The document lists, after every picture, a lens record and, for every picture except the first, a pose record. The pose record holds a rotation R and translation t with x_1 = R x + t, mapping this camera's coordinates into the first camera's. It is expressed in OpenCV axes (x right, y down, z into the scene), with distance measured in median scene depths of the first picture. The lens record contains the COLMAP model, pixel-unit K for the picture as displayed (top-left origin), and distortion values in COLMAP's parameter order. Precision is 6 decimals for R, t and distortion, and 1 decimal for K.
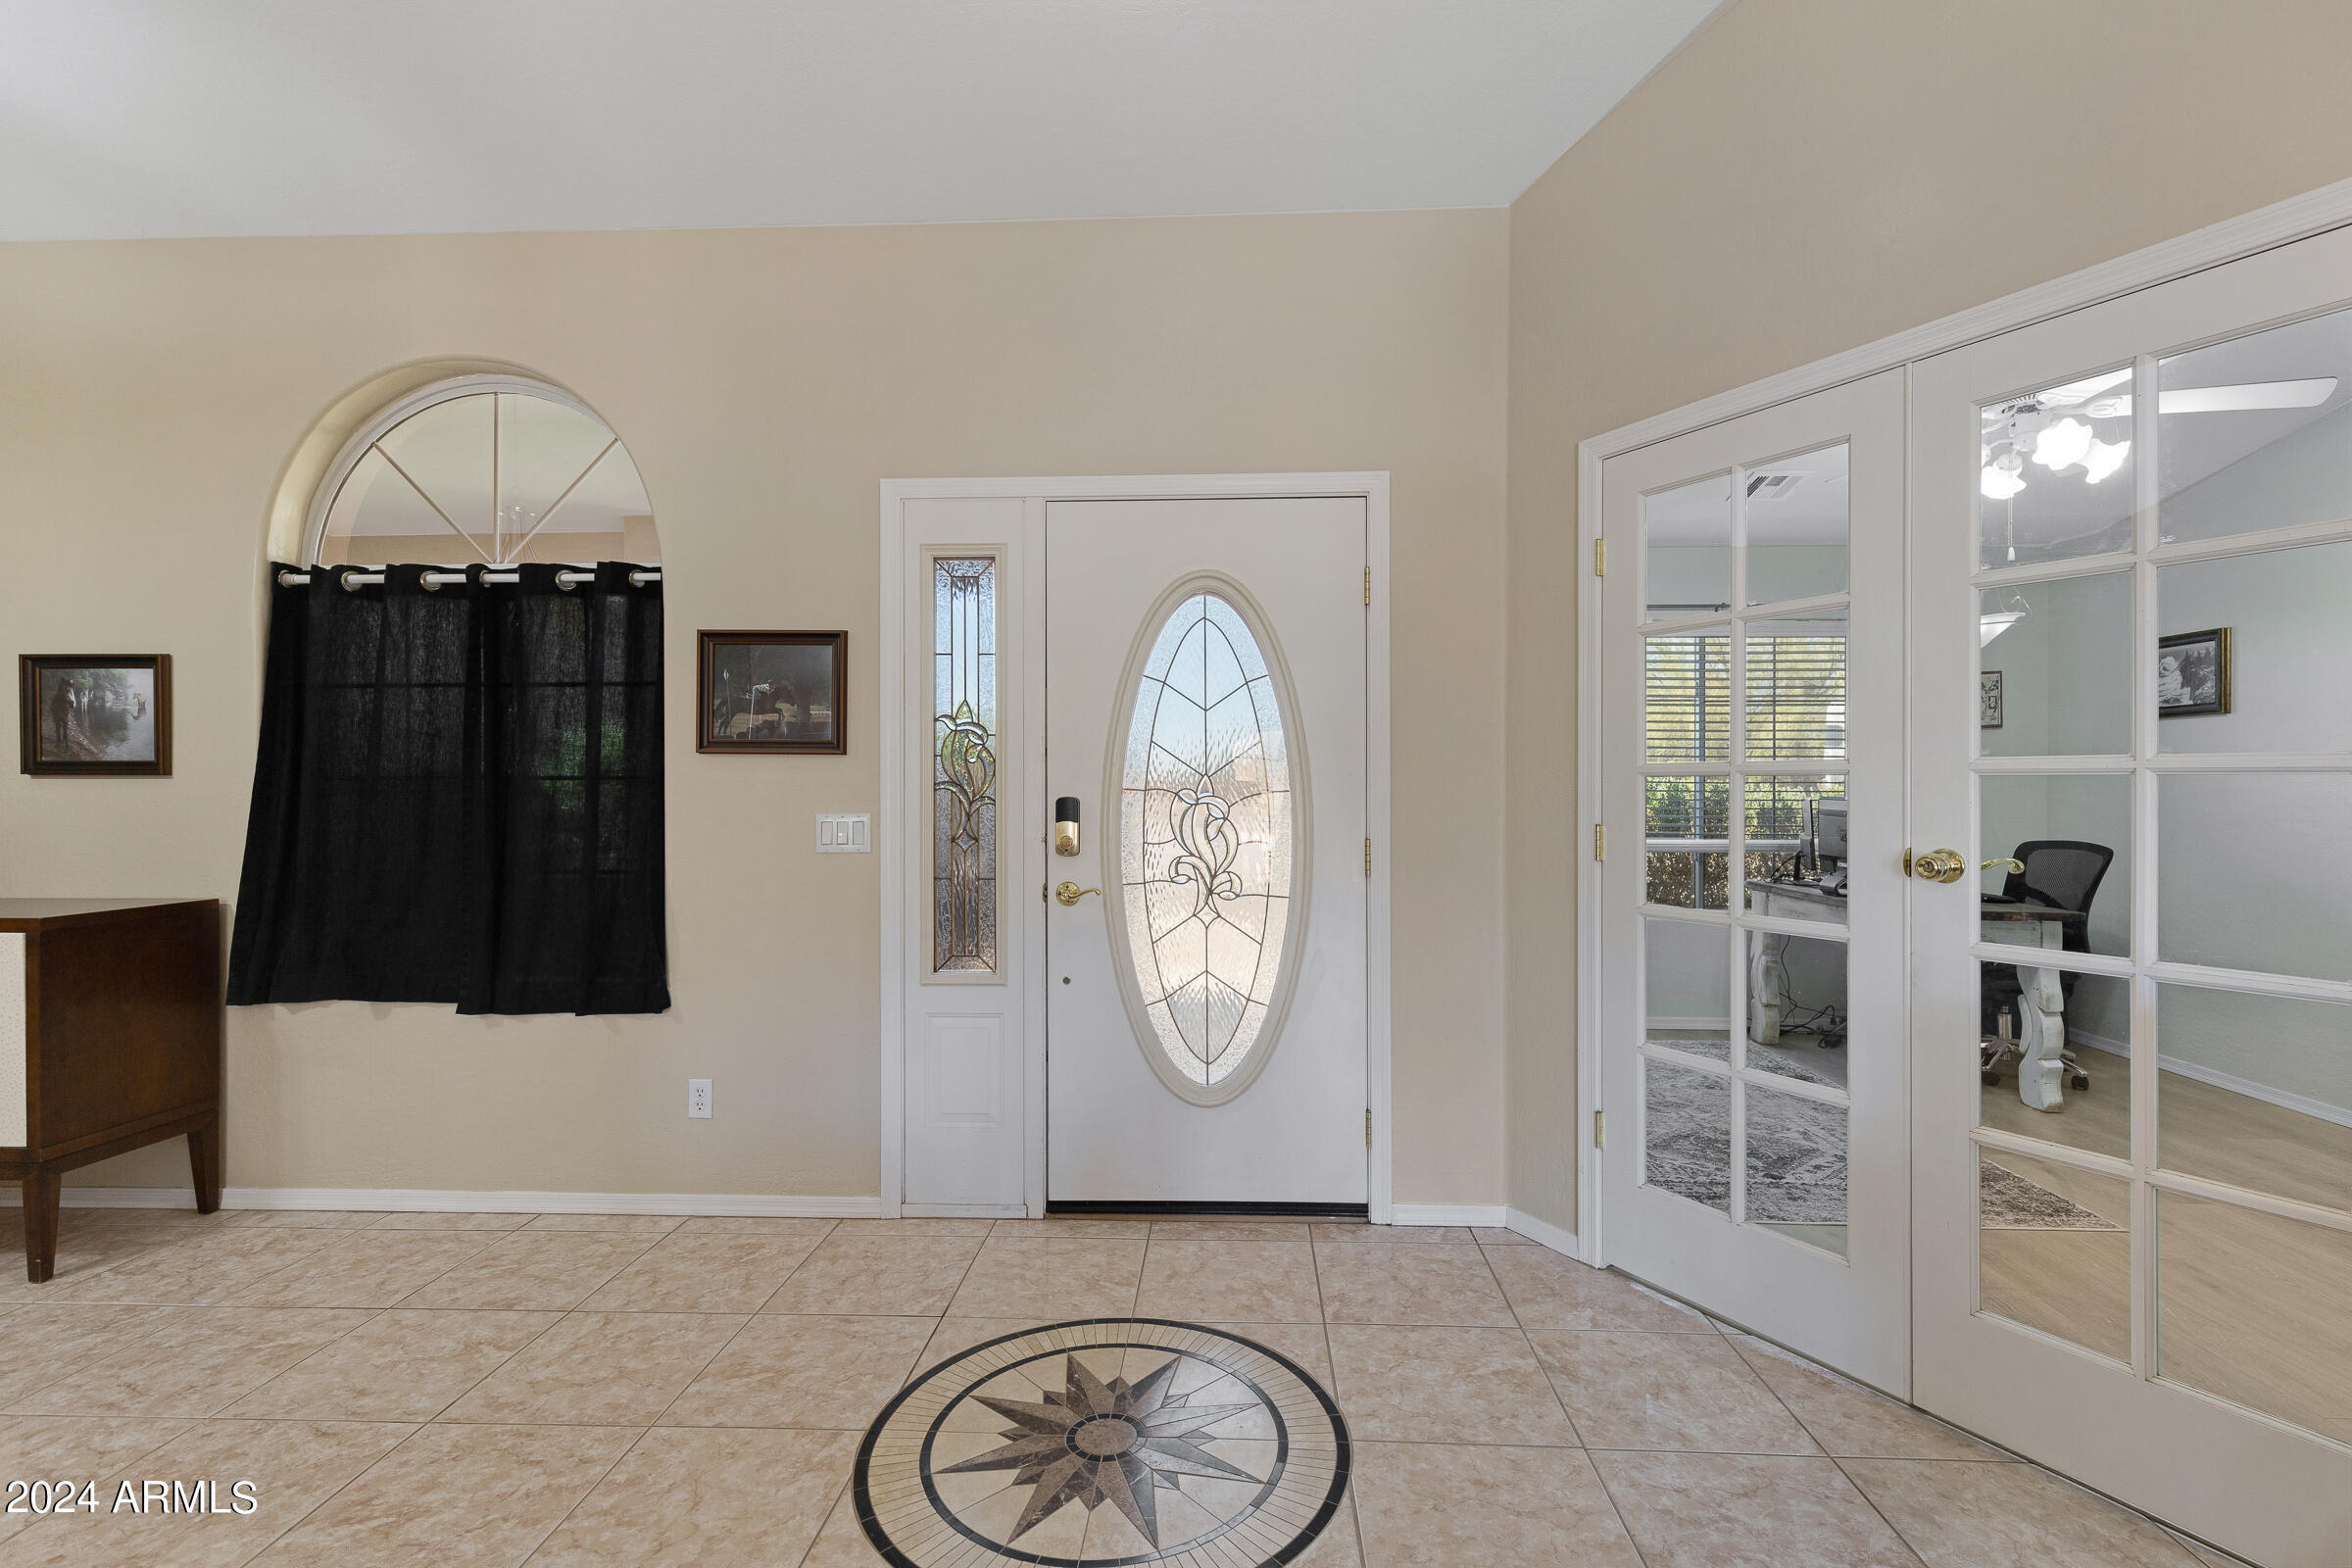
lens RADIAL K [[1082.6, 0, 1218.0], [0, 1082.6, 784.2], [0, 0, 1]] dist [0.013826, -0.000101]
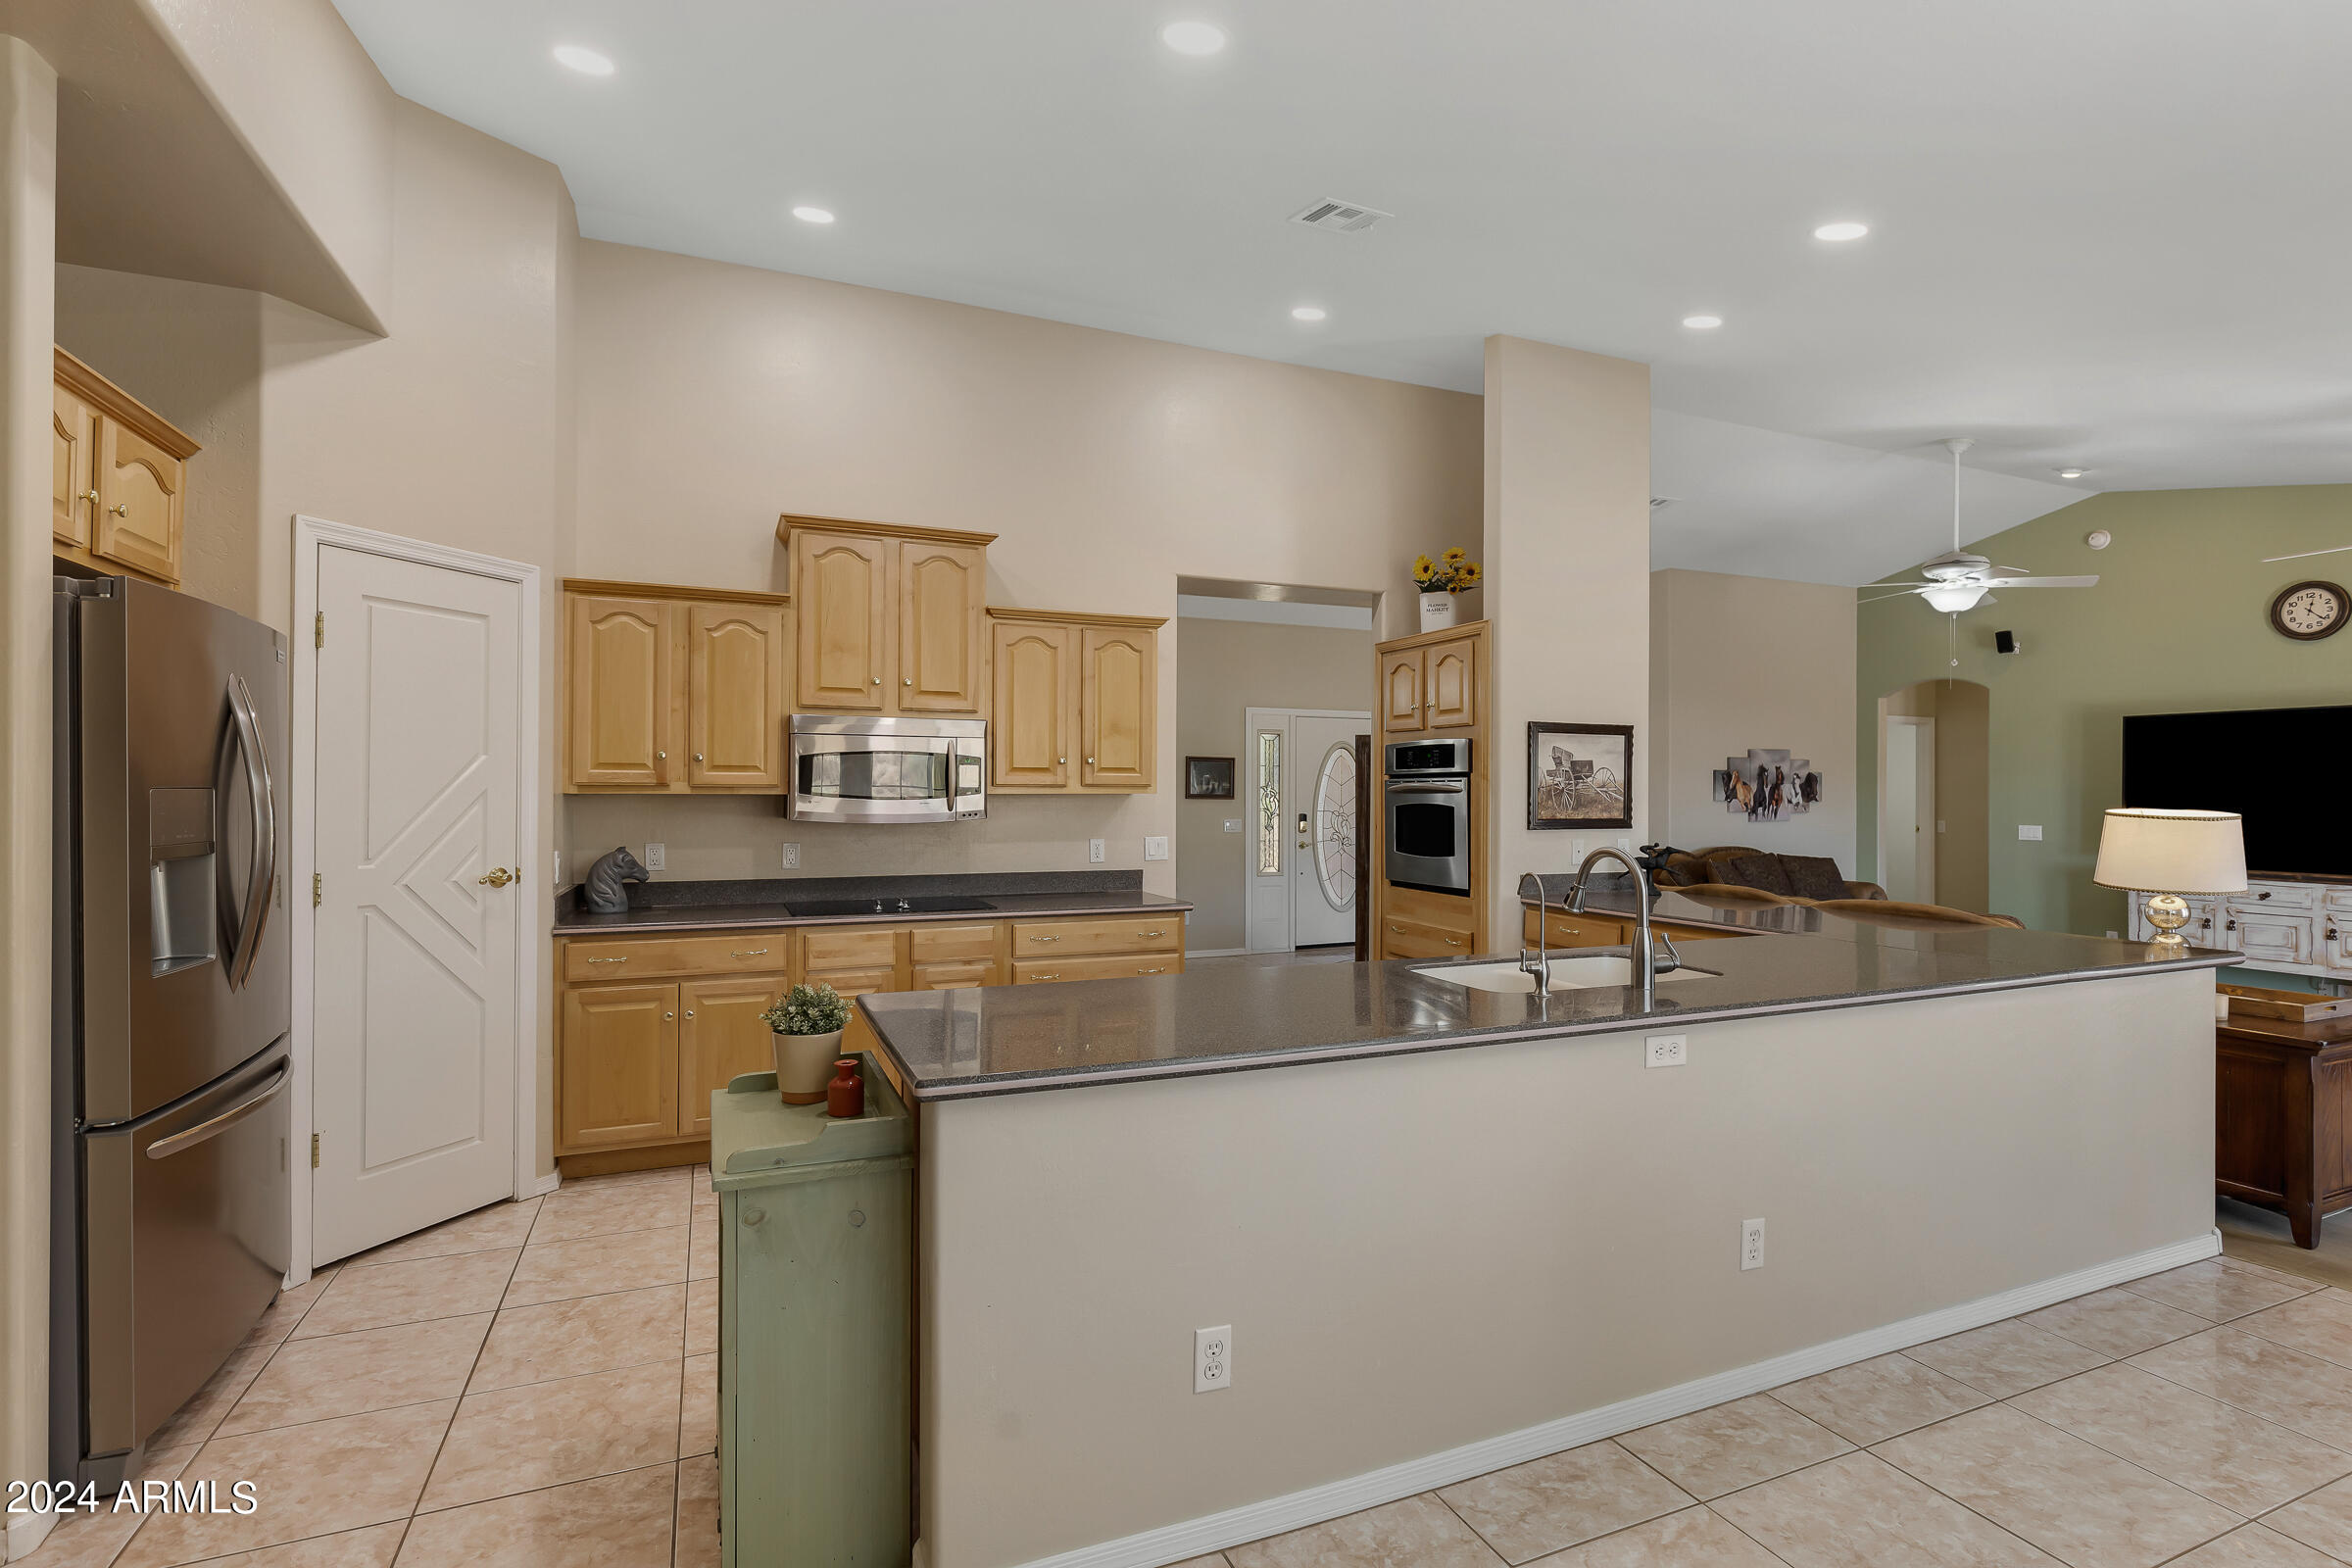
lens RADIAL K [[1070.7, 0, 1209.1], [0, 1070.7, 783.5], [0, 0, 1]] dist [-0.002487, -0.000705]
pose [[0.908795, 0.009622, 0.417132, -1.618550], [-0.006368, 0.999937, -0.009192, -0.042023], [-0.417195, 0.005697, 0.908799, -1.605221]]
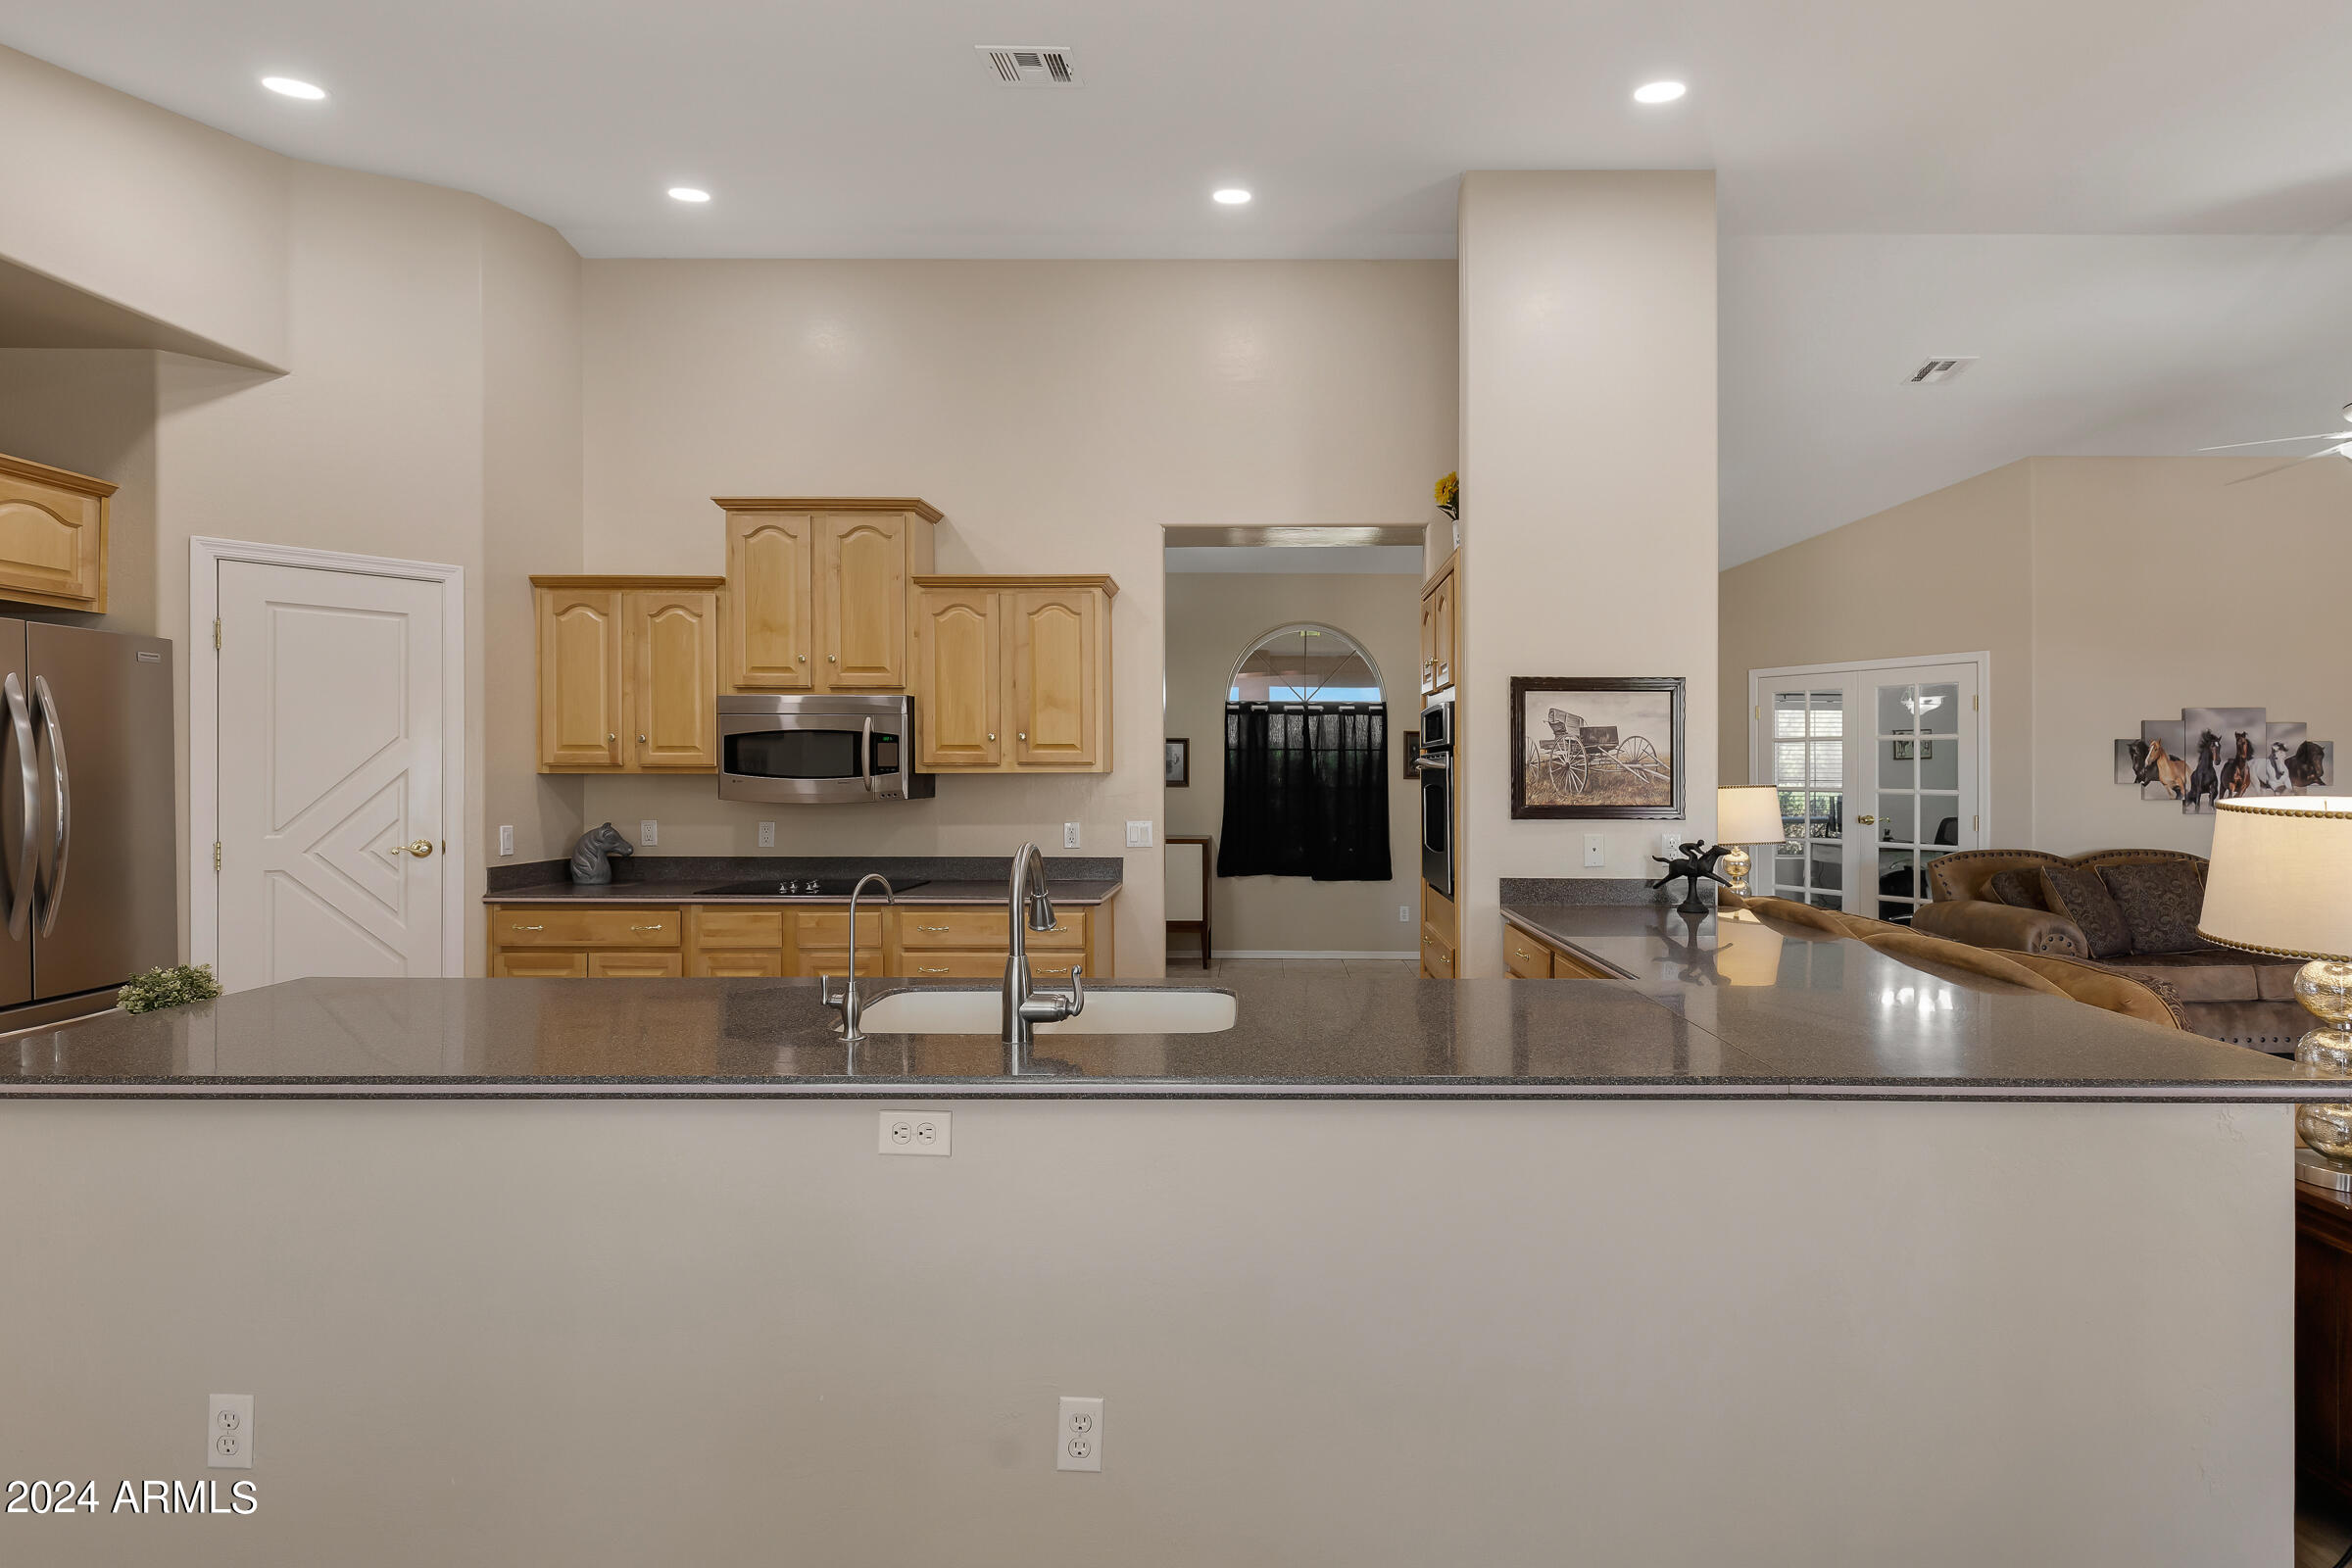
lens RADIAL K [[1116.4, 0, 1257.6], [0, 1116.4, 775.8], [0, 0, 1]] dist [0.001895, 0.000518]
pose [[0.999523, 0.004872, 0.030498, -0.896830], [-0.004937, 0.999986, 0.002061, -0.041280], [-0.030488, -0.002210, 0.999533, -1.610958]]
